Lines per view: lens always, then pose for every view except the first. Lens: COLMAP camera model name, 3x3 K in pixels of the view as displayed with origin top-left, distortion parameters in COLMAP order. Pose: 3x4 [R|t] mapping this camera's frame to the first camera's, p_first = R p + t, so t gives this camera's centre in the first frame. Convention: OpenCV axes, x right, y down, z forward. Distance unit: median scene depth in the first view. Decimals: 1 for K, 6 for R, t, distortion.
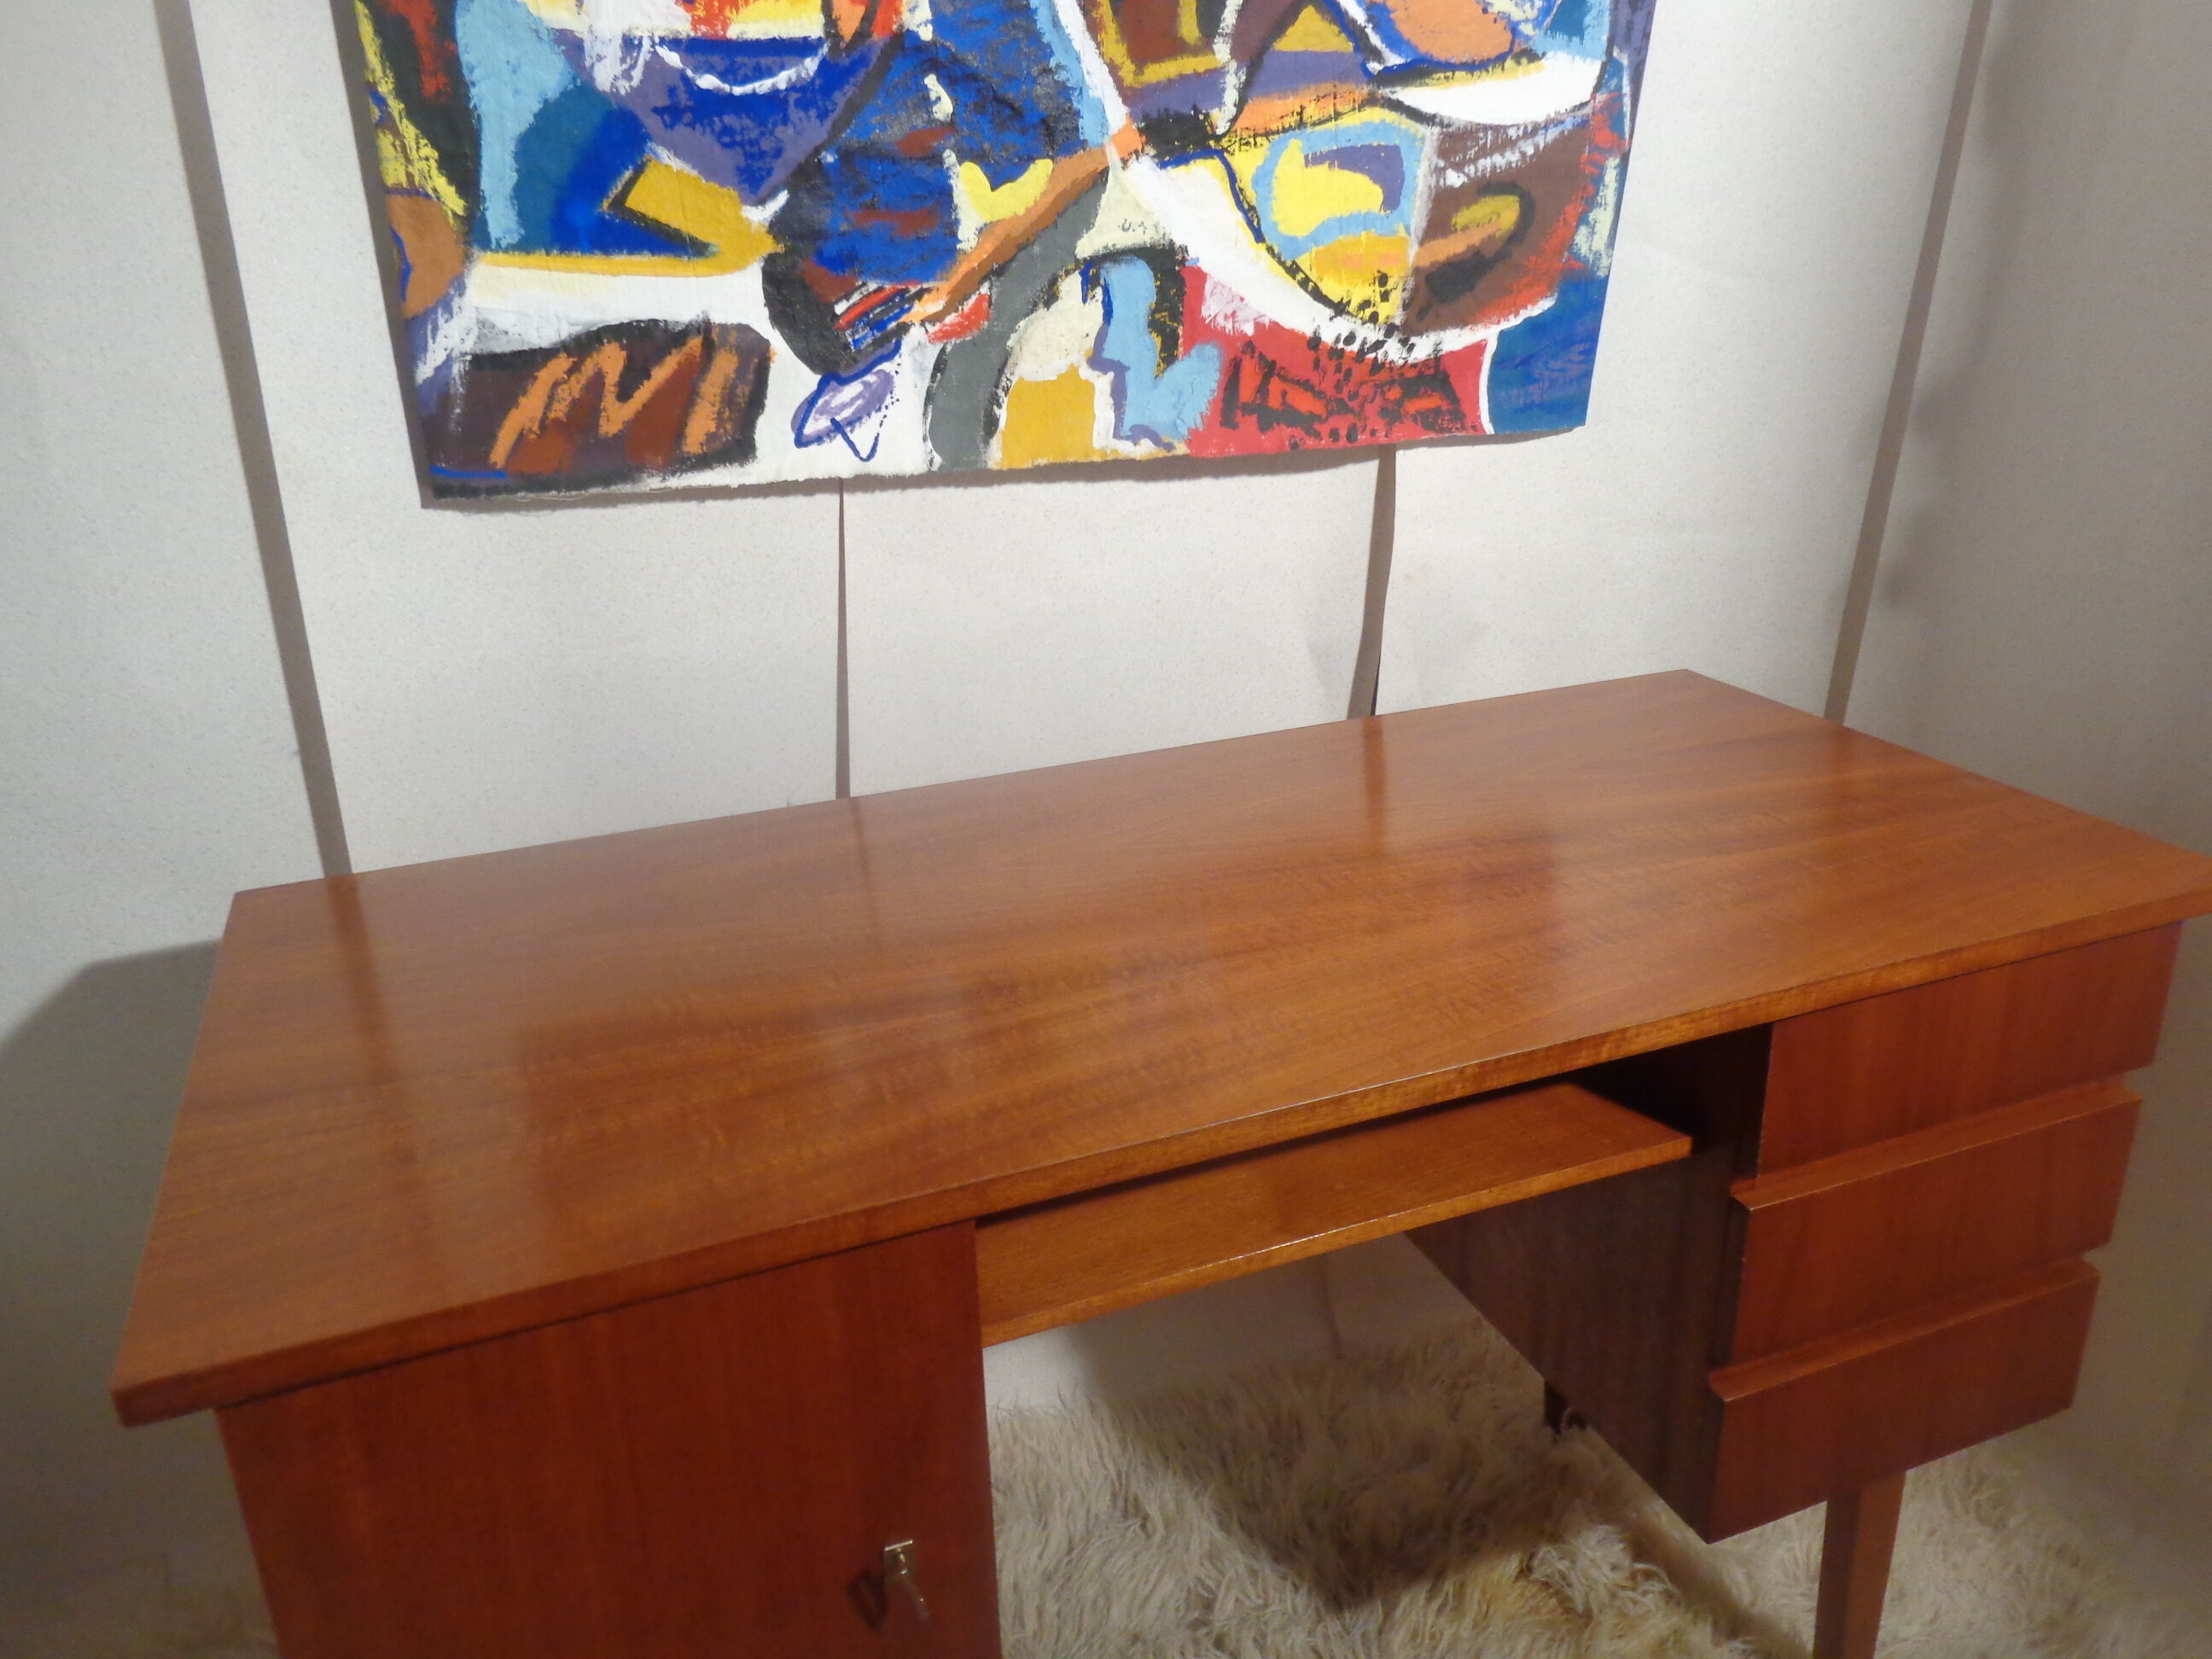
lens RADIAL K [[1657.1, 0, 1103.6], [0, 1657.1, 826.3], [0, 0, 1]] dist [-0.009590, 0.009591]
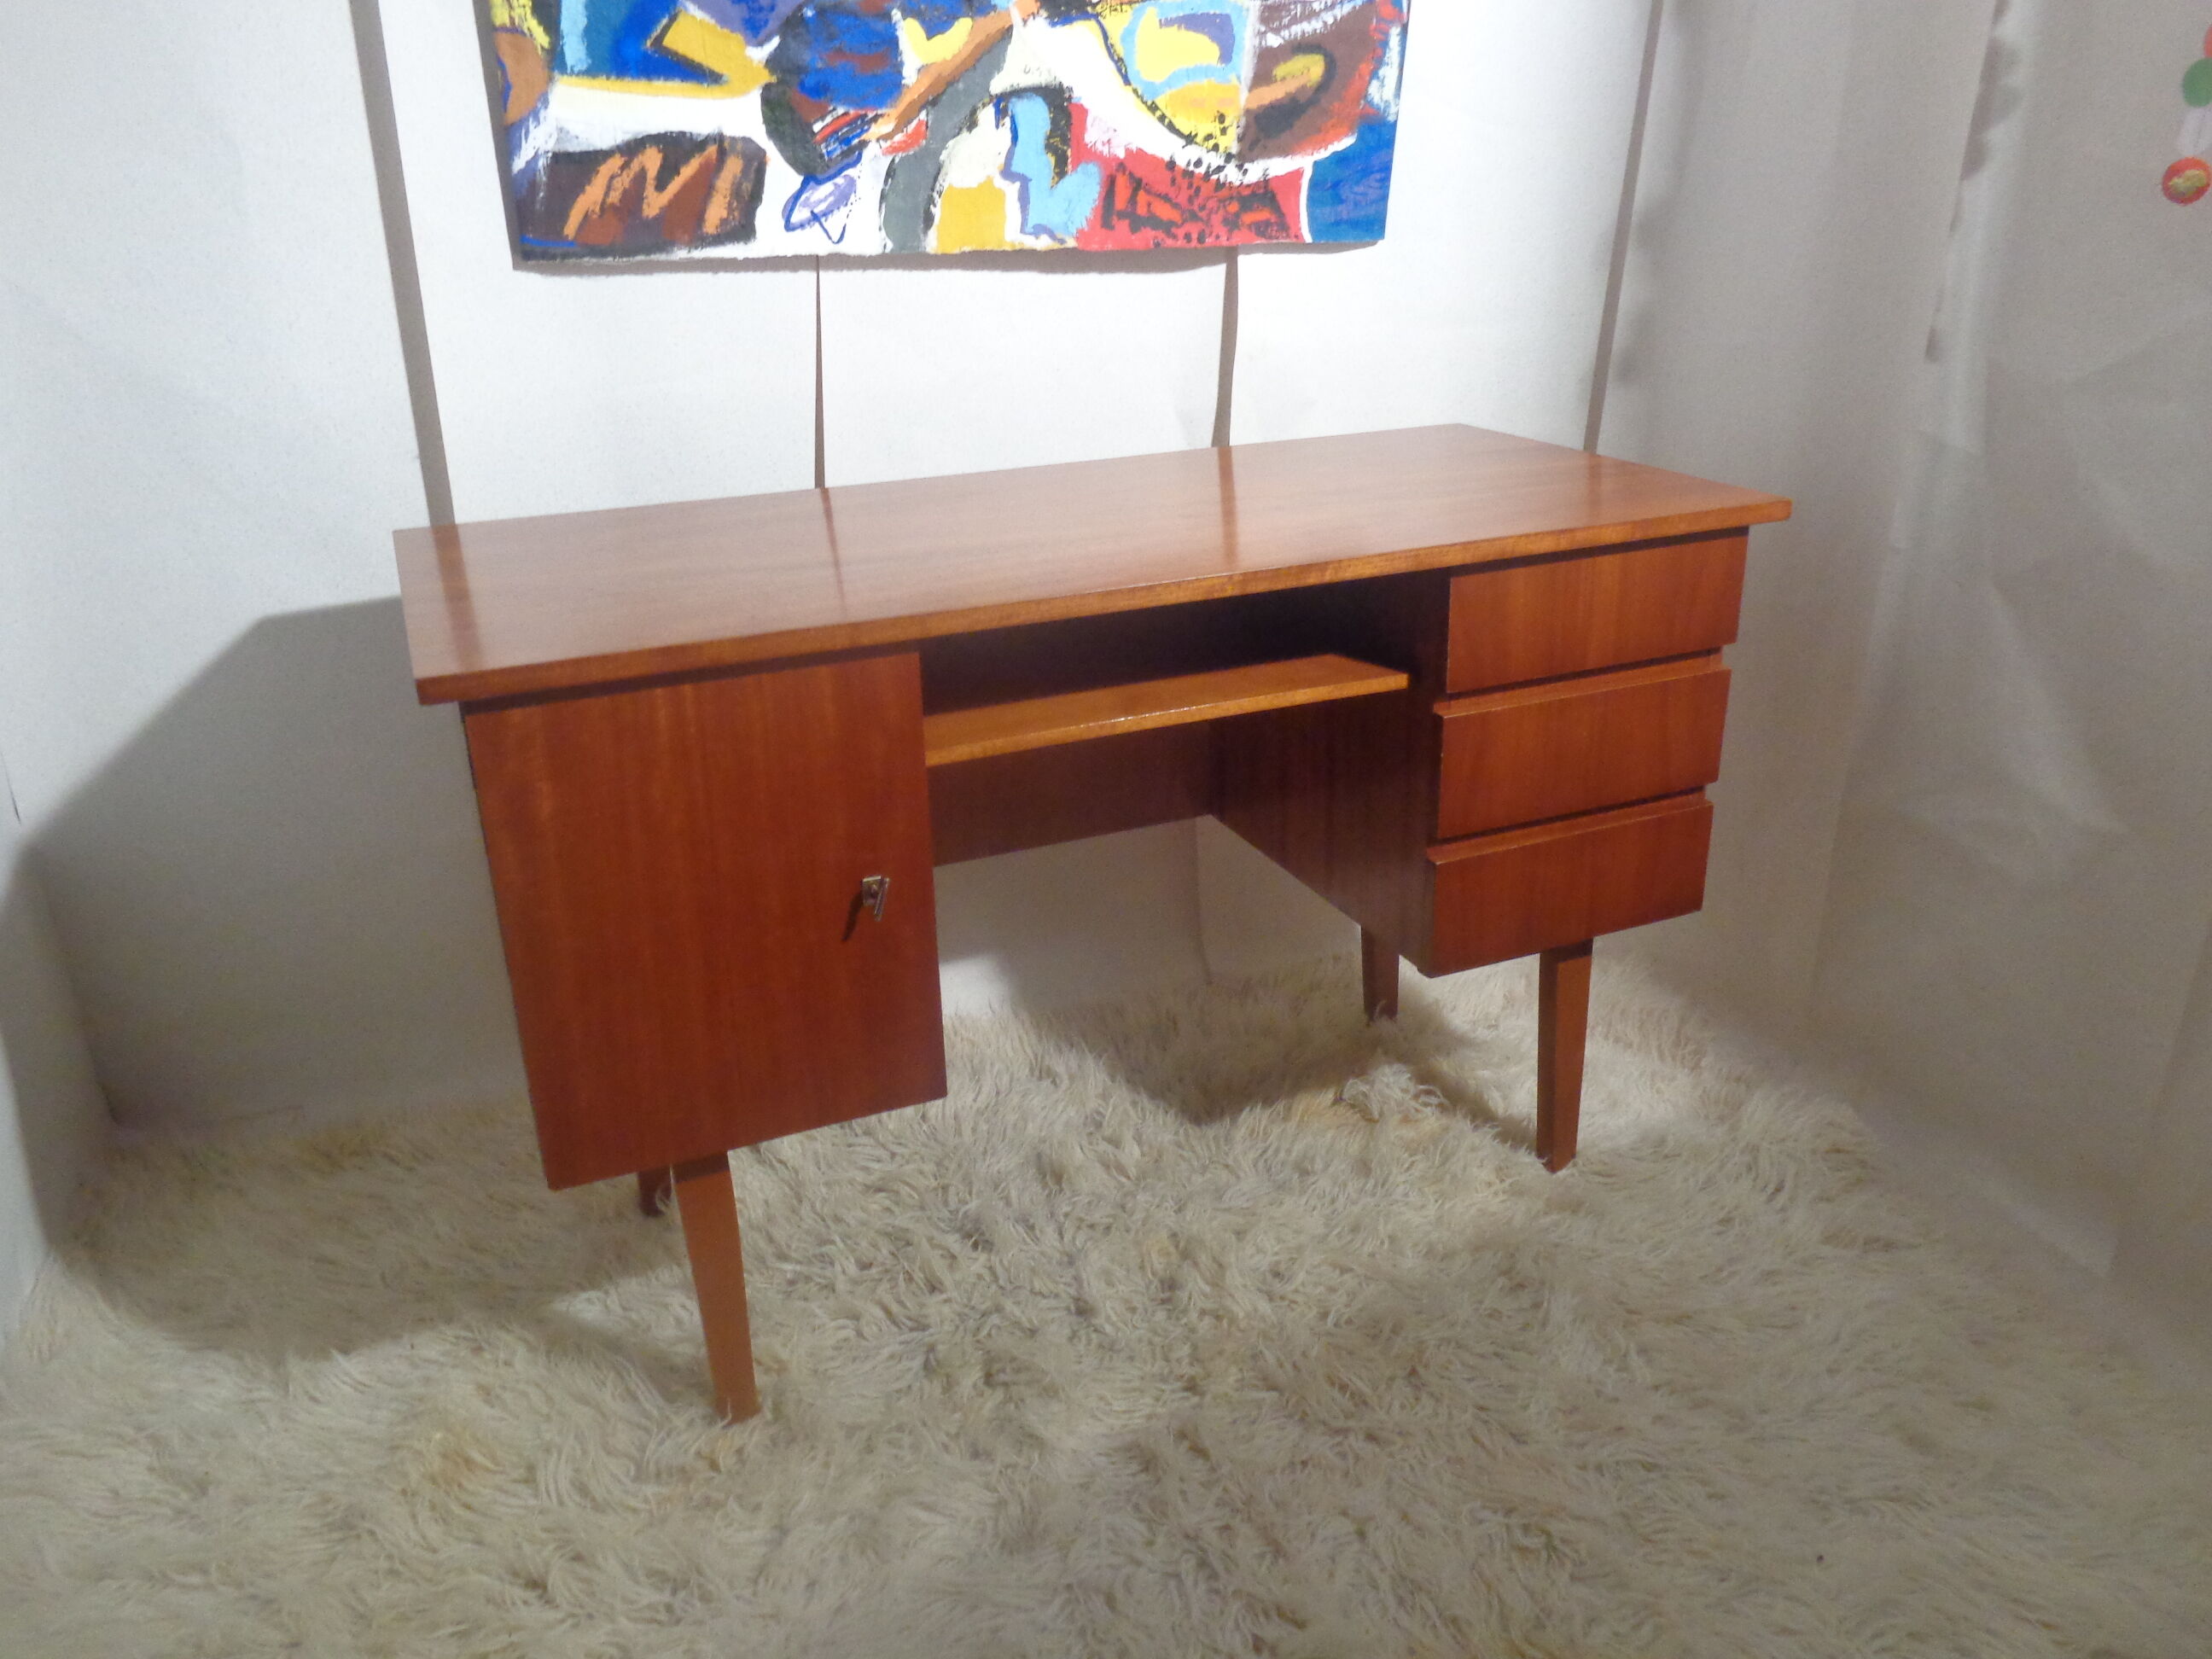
lens RADIAL K [[1657.1, 0, 1098.1], [0, 1657.1, 826.3], [0, 0, 1]] dist [-0.009590, 0.009591]
pose [[0.999647, -0.007757, 0.025398, 0.031224], [0.007267, 0.999786, 0.019352, 0.220881], [-0.025543, -0.019161, 0.999490, -0.353275]]
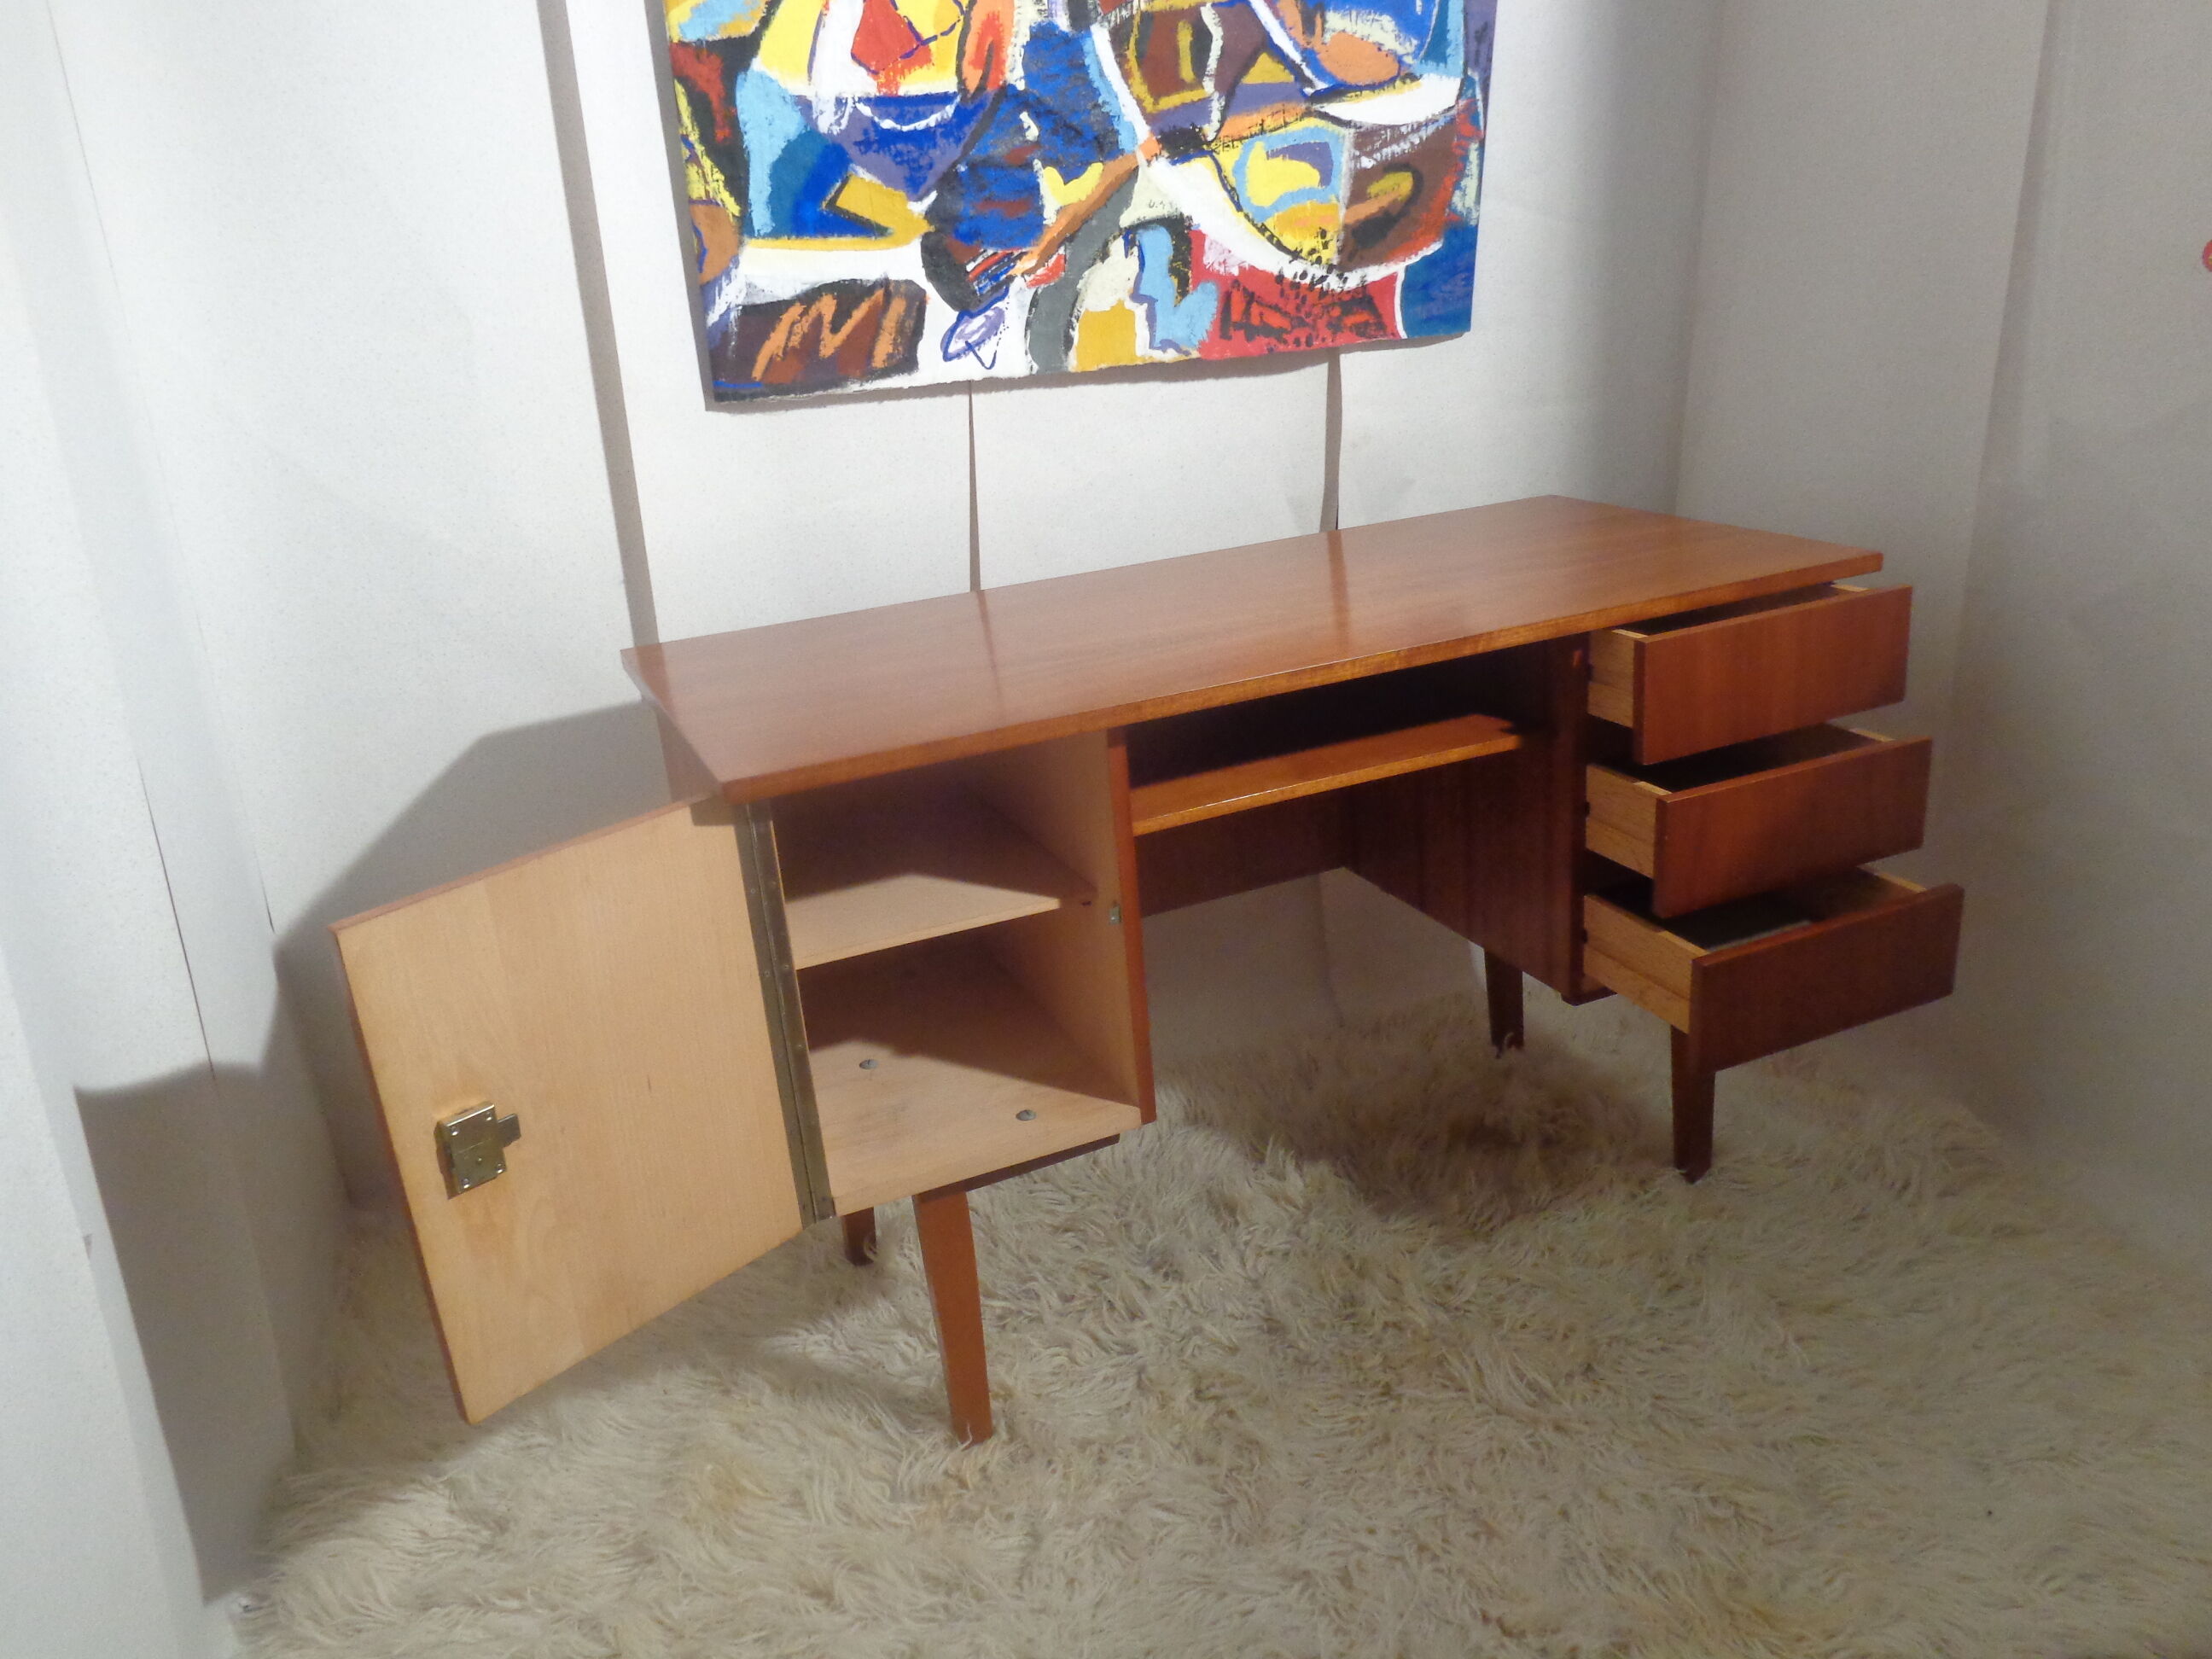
lens RADIAL K [[1657.1, 0, 1093.1], [0, 1657.1, 828.7], [0, 0, 1]] dist [-0.009590, 0.009591]
pose [[0.998080, -0.060959, 0.010982, -0.085991], [0.061152, 0.997963, -0.018163, 0.216991], [-0.009852, 0.018799, 0.999775, -0.469861]]
